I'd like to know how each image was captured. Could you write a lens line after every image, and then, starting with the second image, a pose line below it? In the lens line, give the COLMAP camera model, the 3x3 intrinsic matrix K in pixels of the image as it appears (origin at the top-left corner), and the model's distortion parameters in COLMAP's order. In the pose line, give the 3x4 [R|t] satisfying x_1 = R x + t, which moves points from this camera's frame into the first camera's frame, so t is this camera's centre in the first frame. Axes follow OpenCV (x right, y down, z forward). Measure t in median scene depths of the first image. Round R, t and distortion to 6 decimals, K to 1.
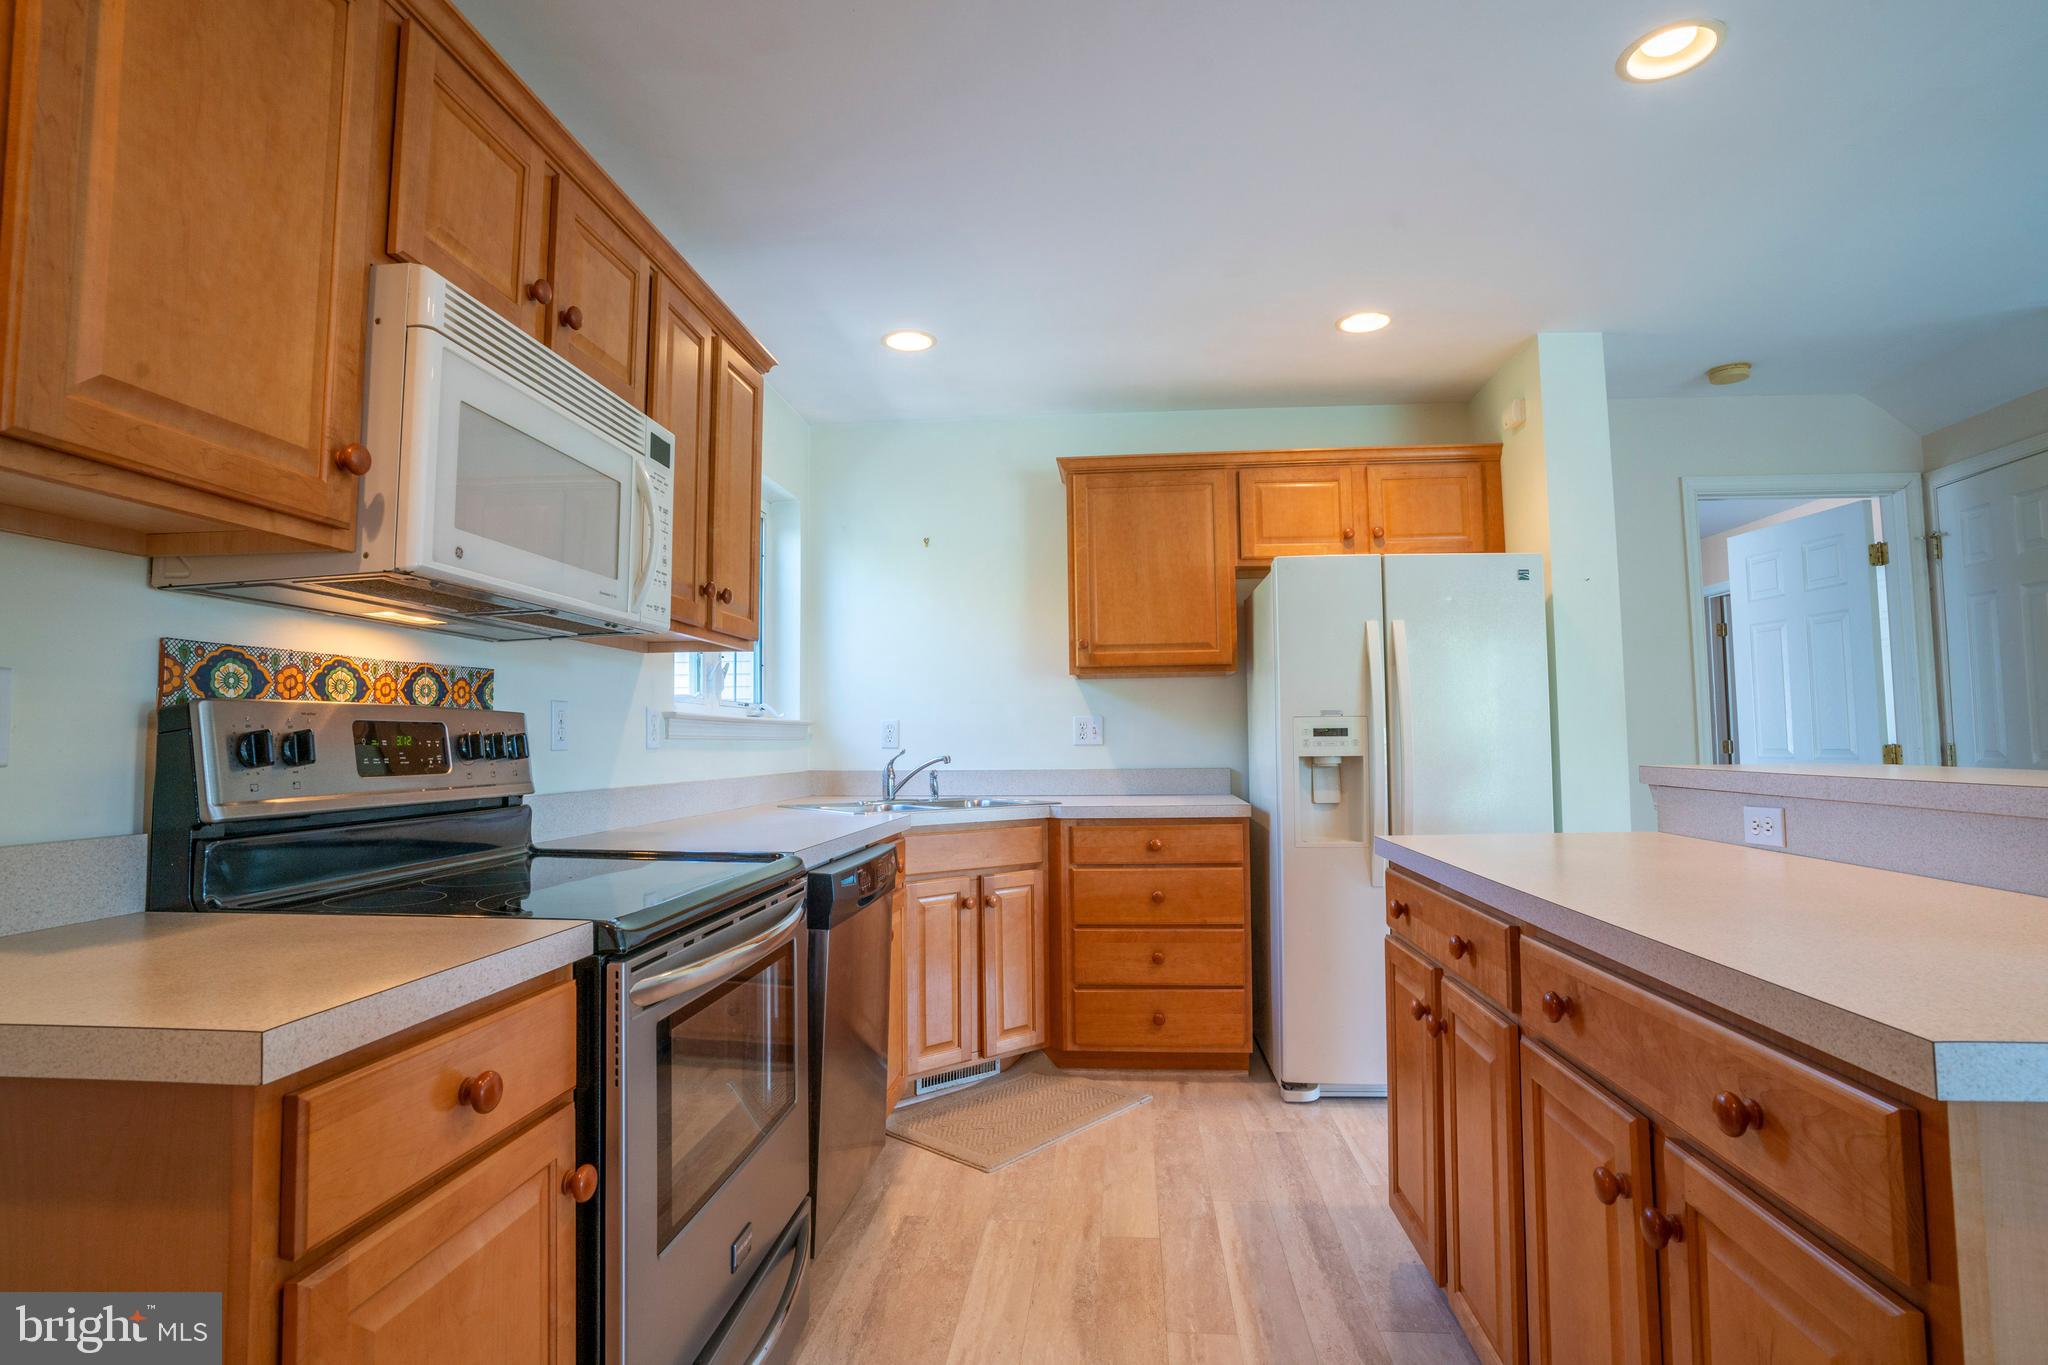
lens RADIAL K [[1018.9, 0, 1024.0], [0, 1018.9, 682.5], [0, 0, 1]] dist [-0.078651, 0.032631]
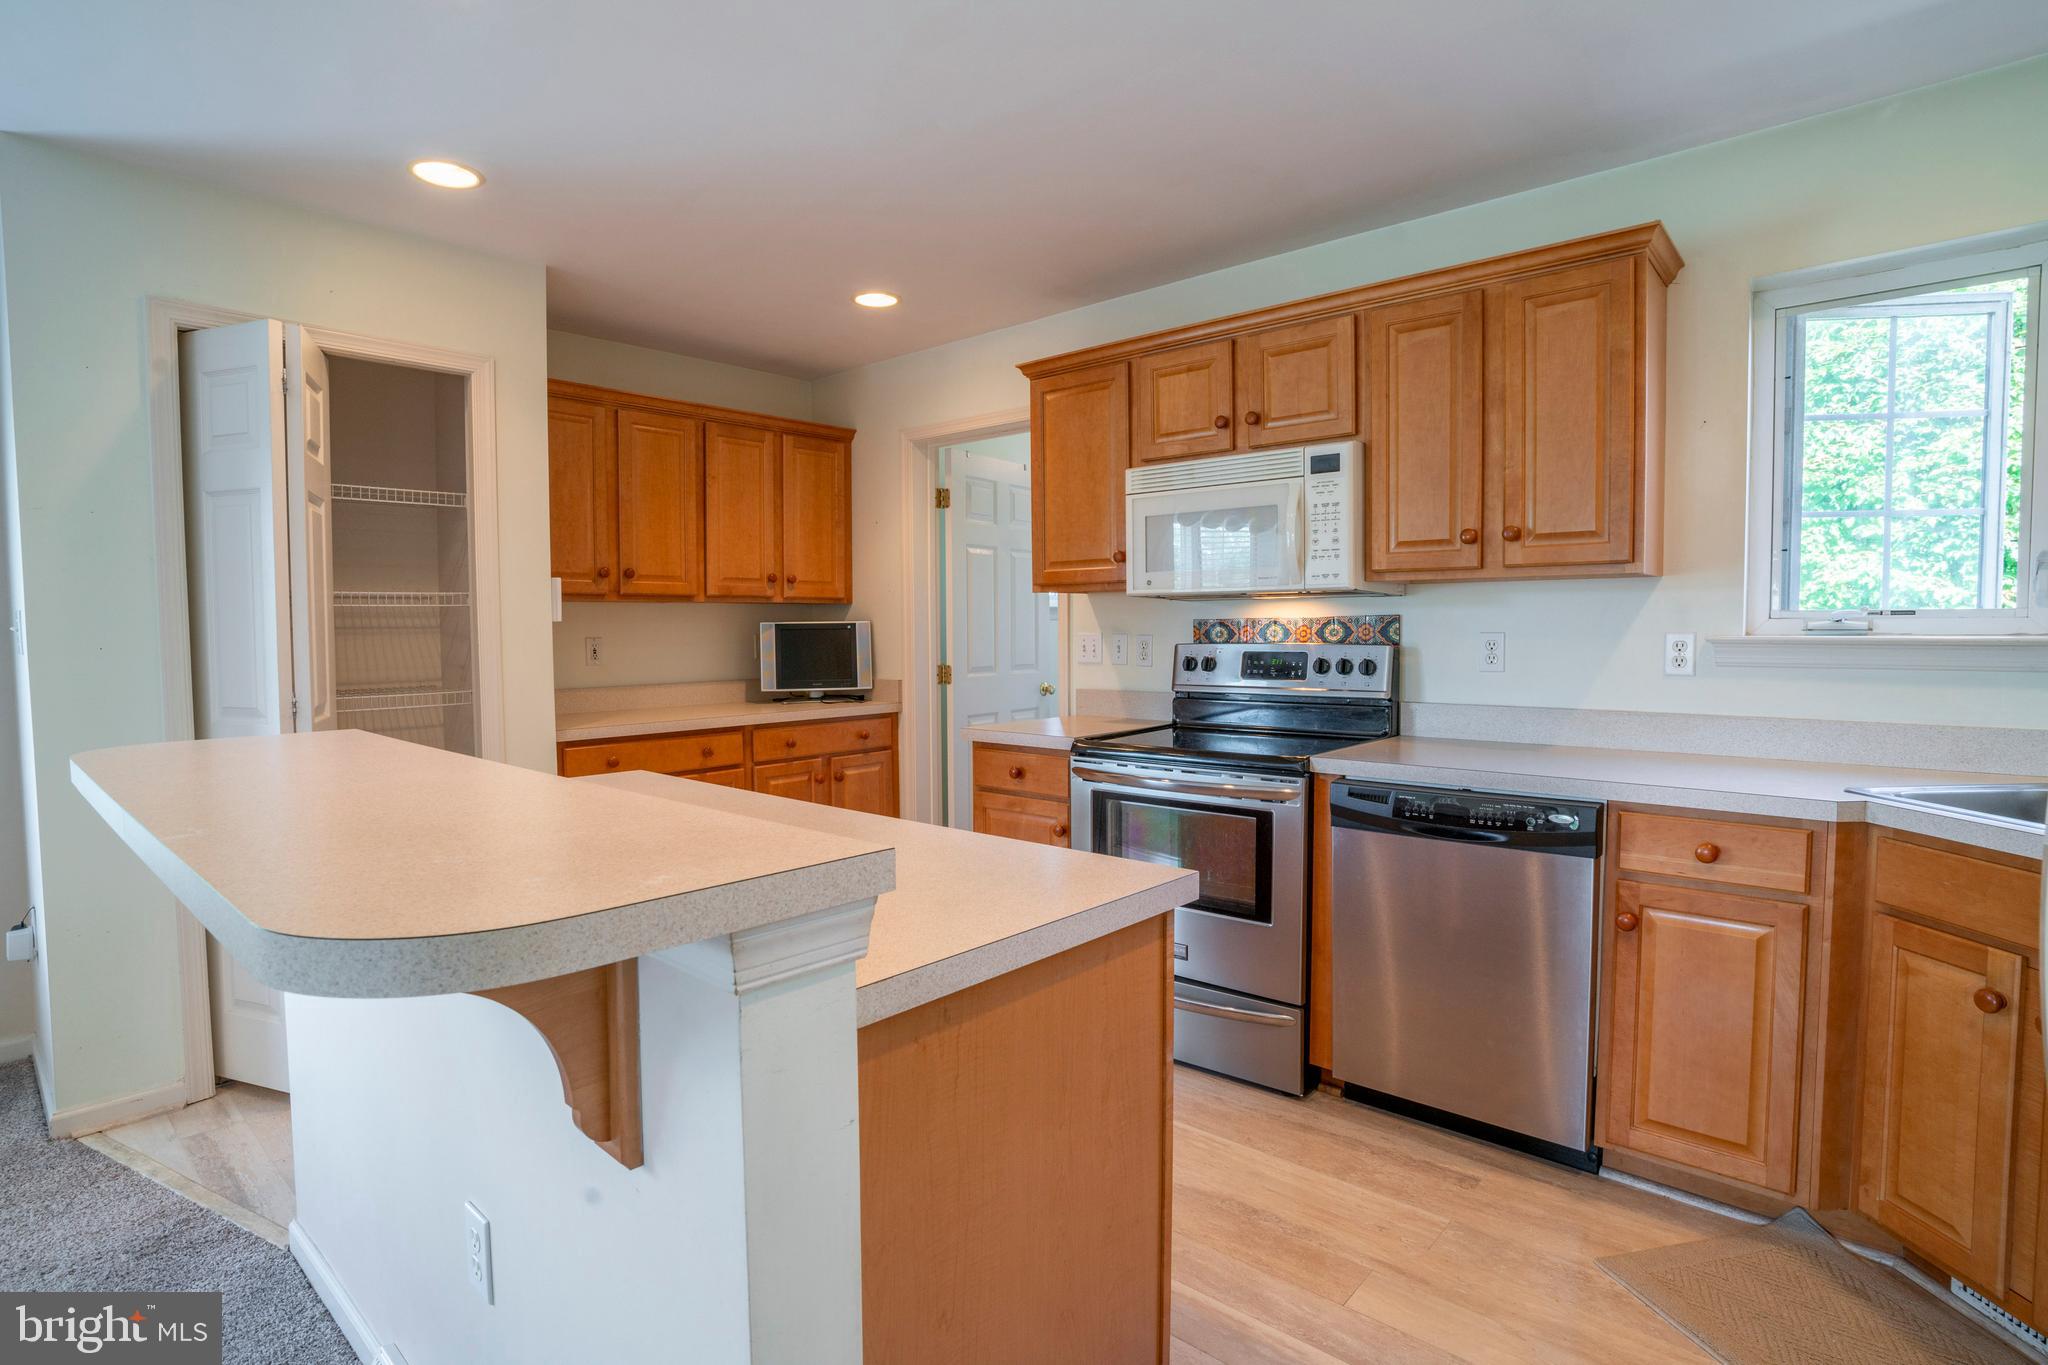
lens RADIAL K [[1018.9, 0, 1024.0], [0, 1018.9, 682.5], [0, 0, 1]] dist [-0.078651, 0.032631]
pose [[-0.585847, 0.056450, -0.808454, 1.274149], [0.060197, 0.997846, 0.026053, 0.018588], [0.808183, -0.033404, -0.587983, 1.786216]]
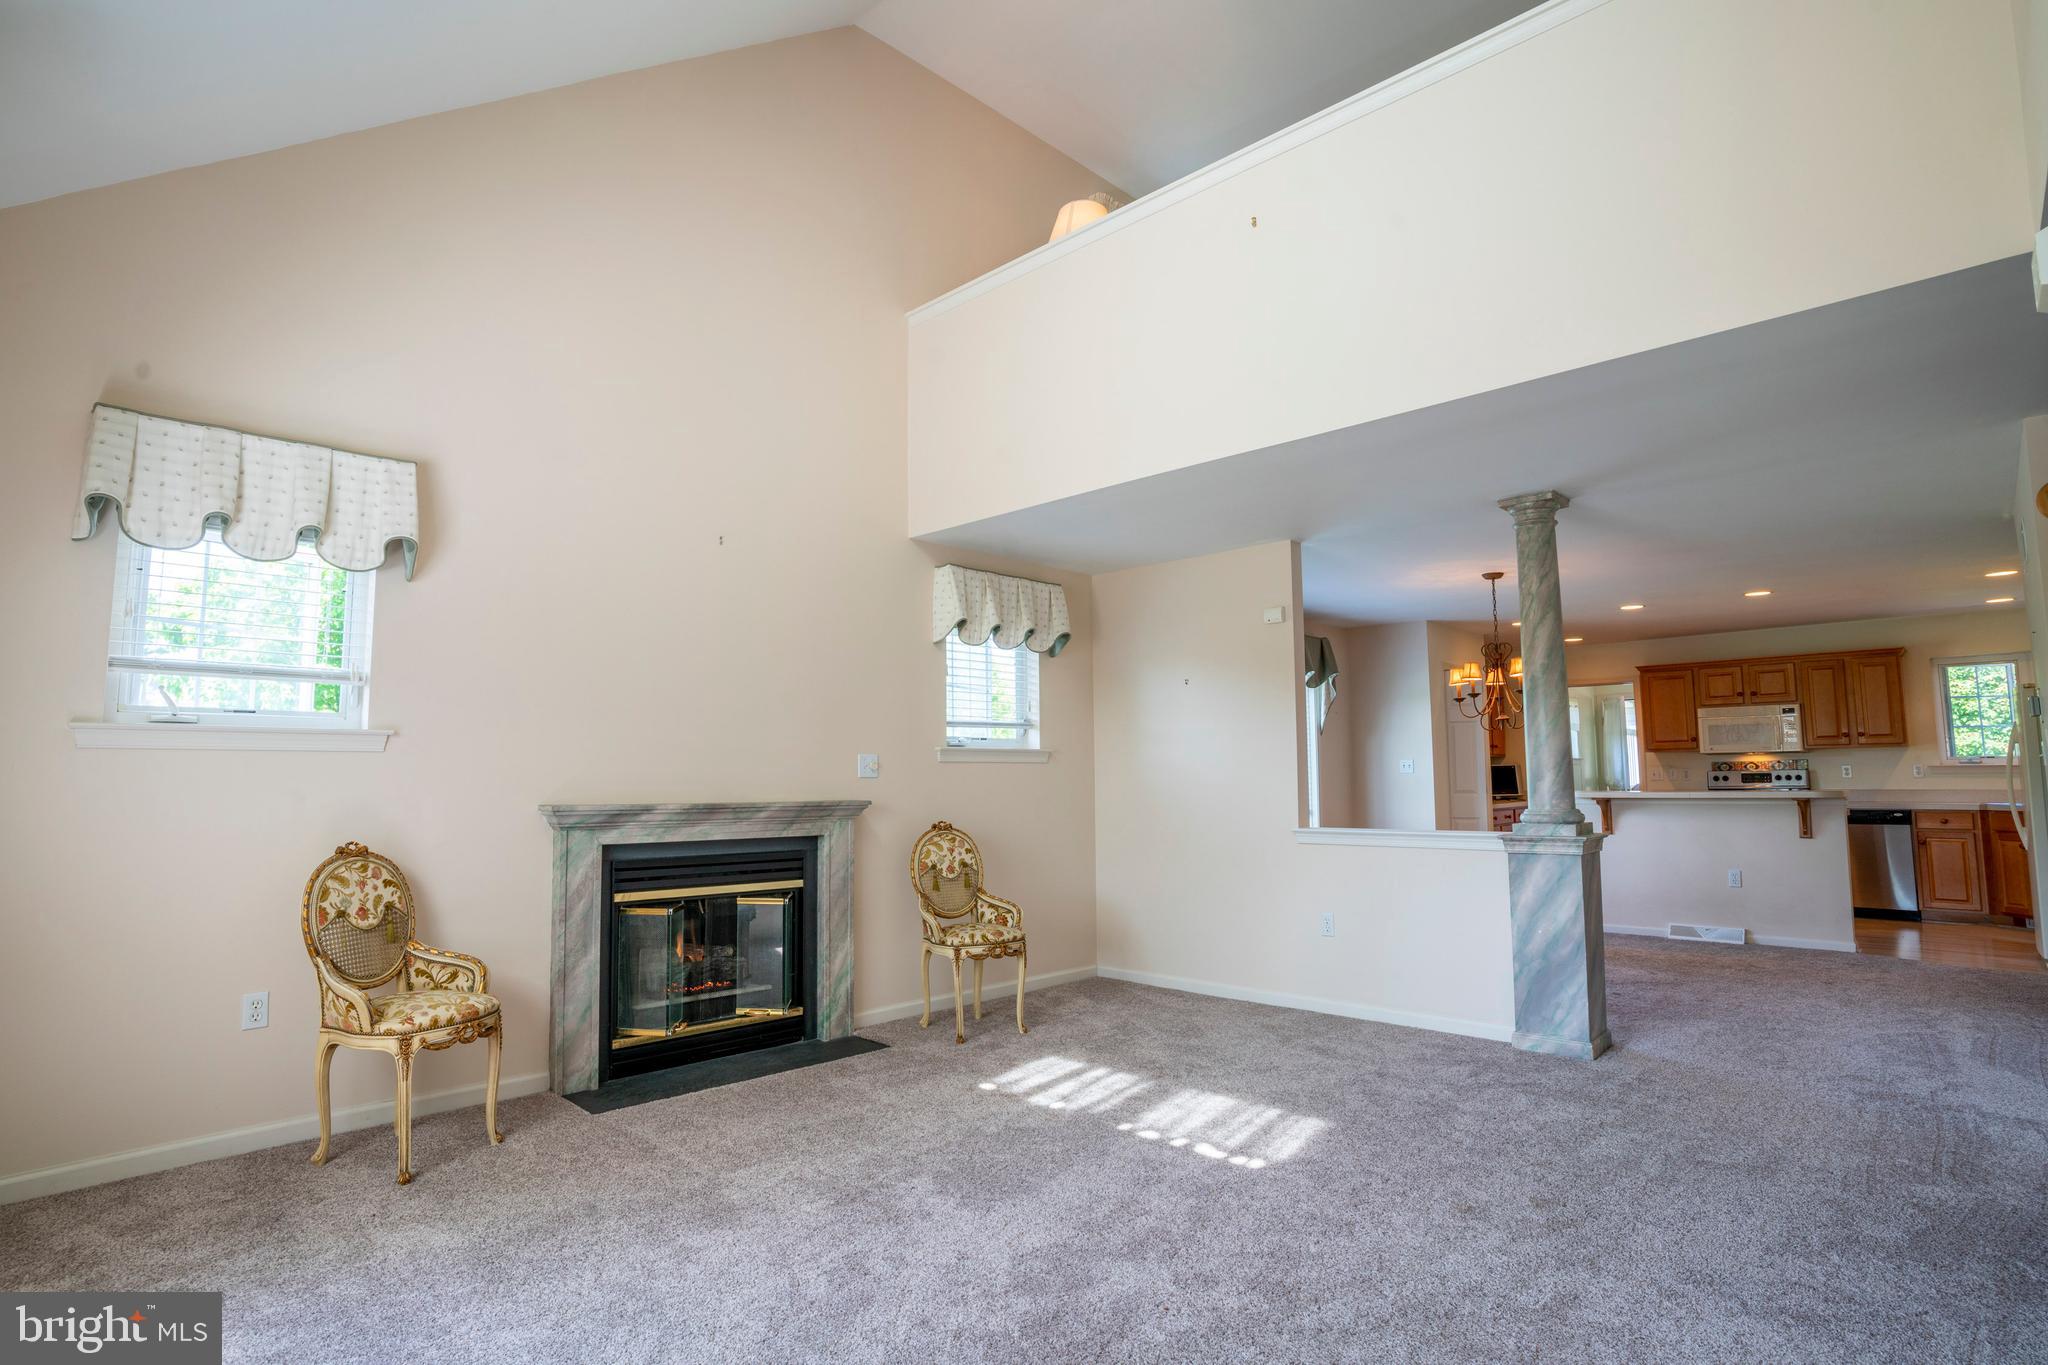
lens RADIAL K [[1103.5, 0, 992.0], [0, 1103.5, 673.2], [0, 0, 1]] dist [-0.065664, 0.037685]
pose [[-0.605341, -0.063636, -0.793418, 6.631047], [0.061098, 0.990143, -0.126029, -0.014348], [0.793618, -0.124766, -0.595487, 1.274513]]
